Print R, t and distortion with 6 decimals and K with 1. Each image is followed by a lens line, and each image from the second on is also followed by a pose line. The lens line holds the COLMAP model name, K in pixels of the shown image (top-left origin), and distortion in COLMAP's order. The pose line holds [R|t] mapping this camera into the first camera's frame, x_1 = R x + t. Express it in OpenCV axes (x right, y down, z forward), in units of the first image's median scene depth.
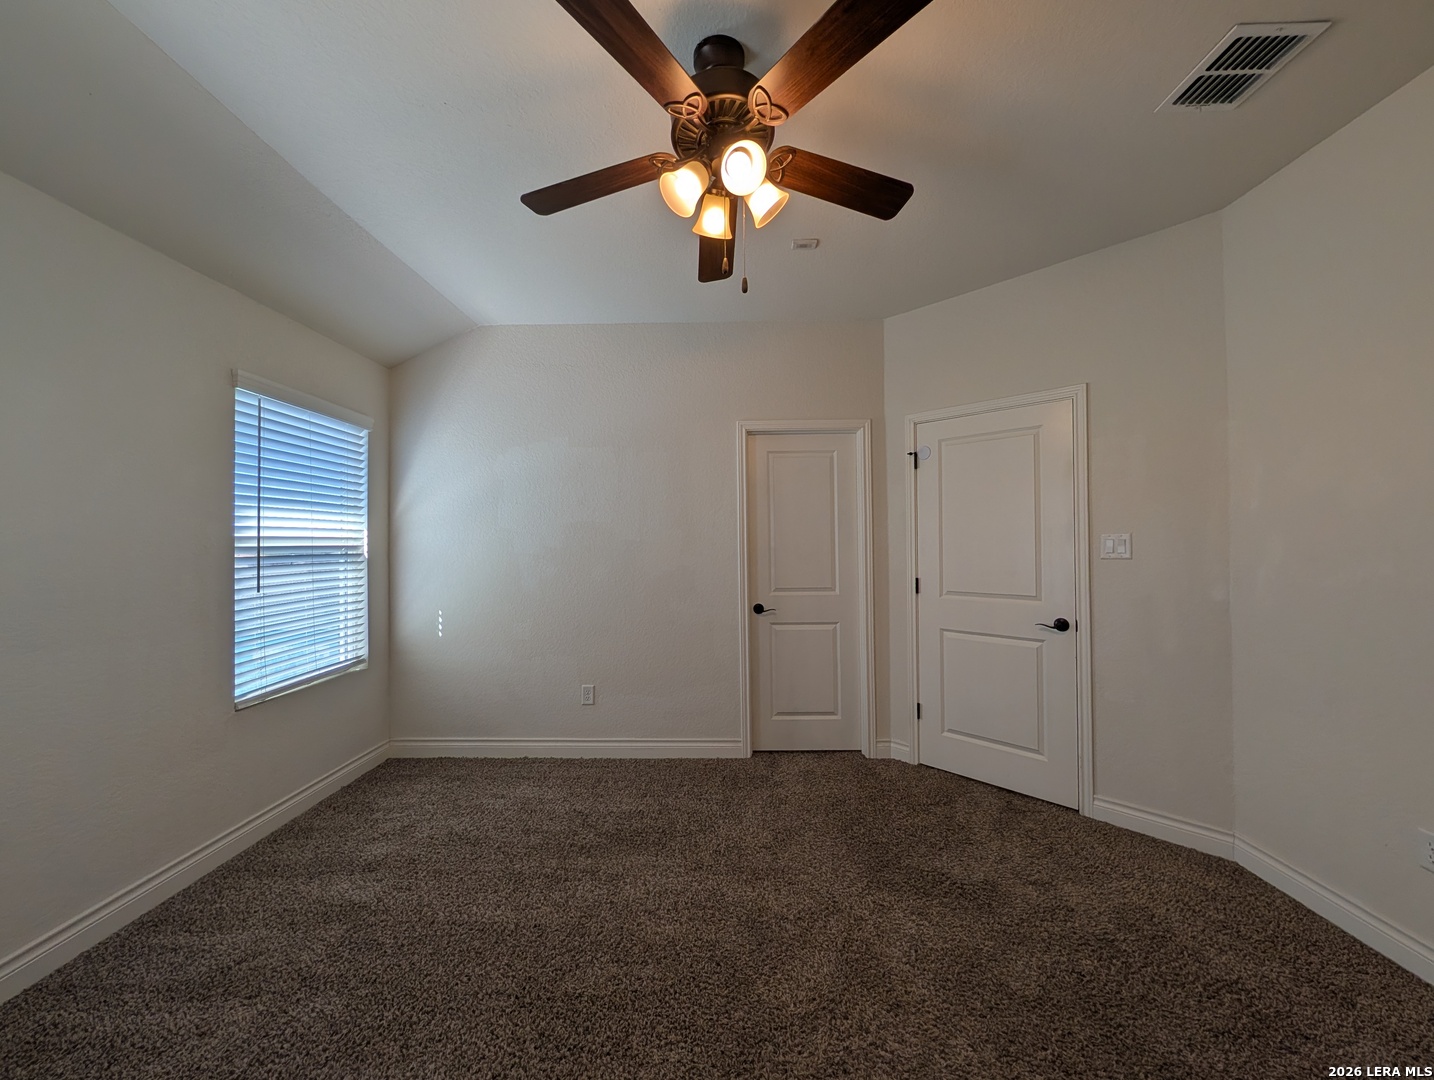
lens RADIAL K [[551.6, 0, 718.7], [0, 551.6, 535.7], [0, 0, 1]] dist [0.001737, -0.000278]
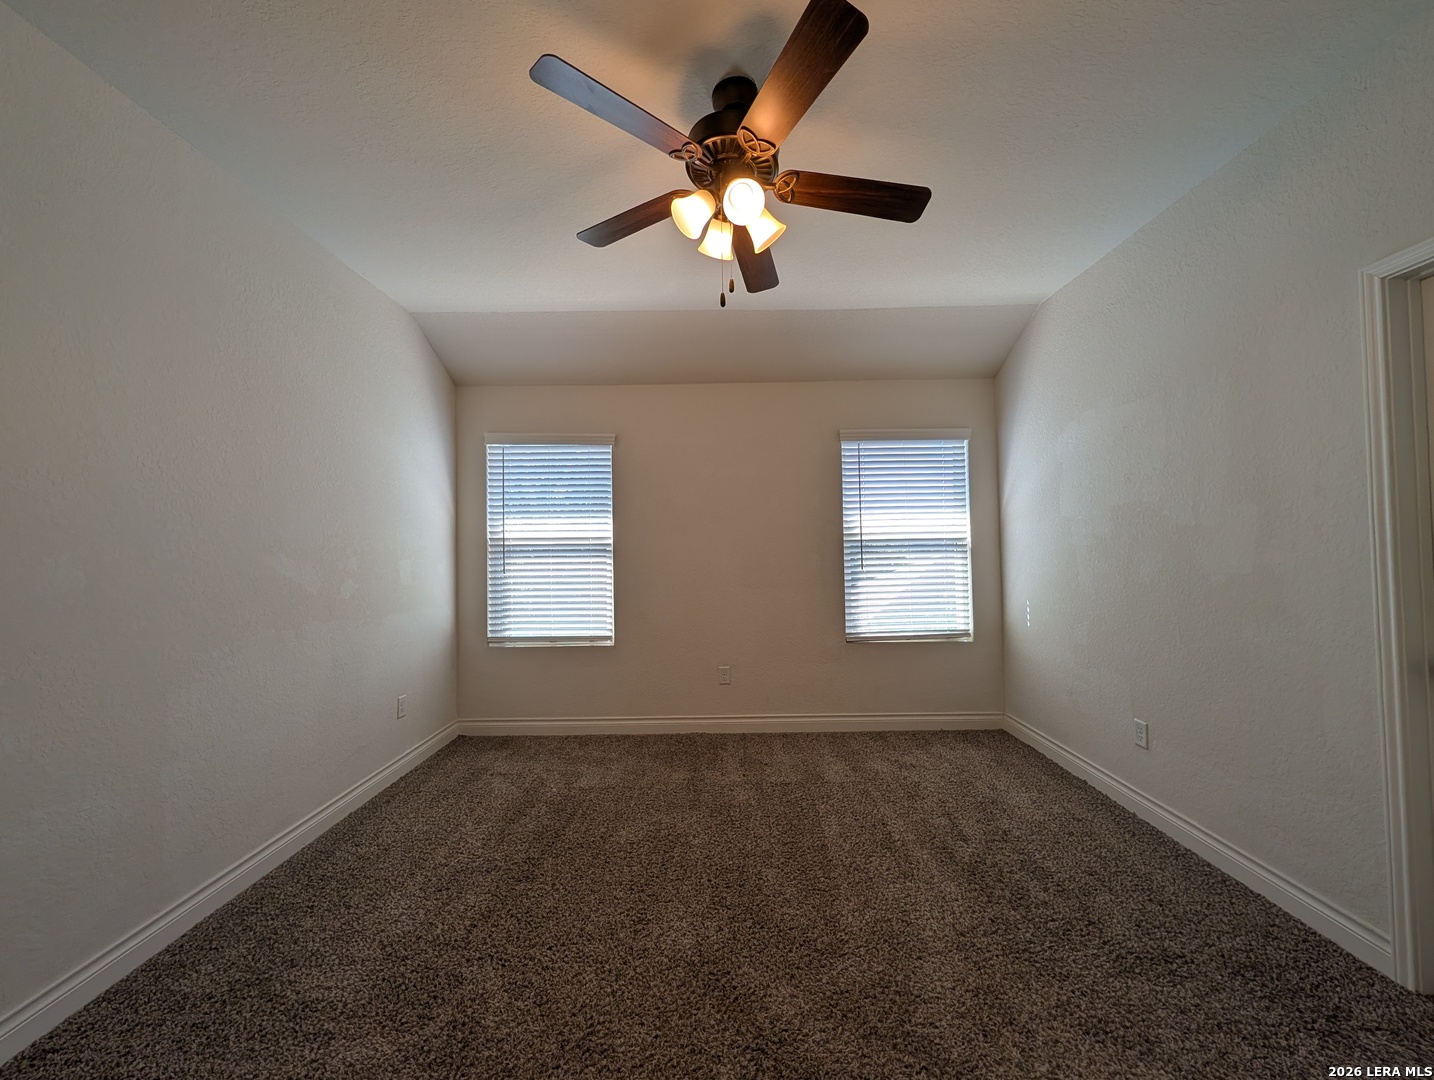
lens RADIAL K [[551.6, 0, 718.7], [0, 551.6, 535.7], [0, 0, 1]] dist [0.001737, -0.000278]
pose [[0.015123, -0.015457, -0.999766, 0.537027], [0.031789, 0.999383, -0.014970, 0.015158], [0.999380, -0.031555, 0.015605, 0.453297]]
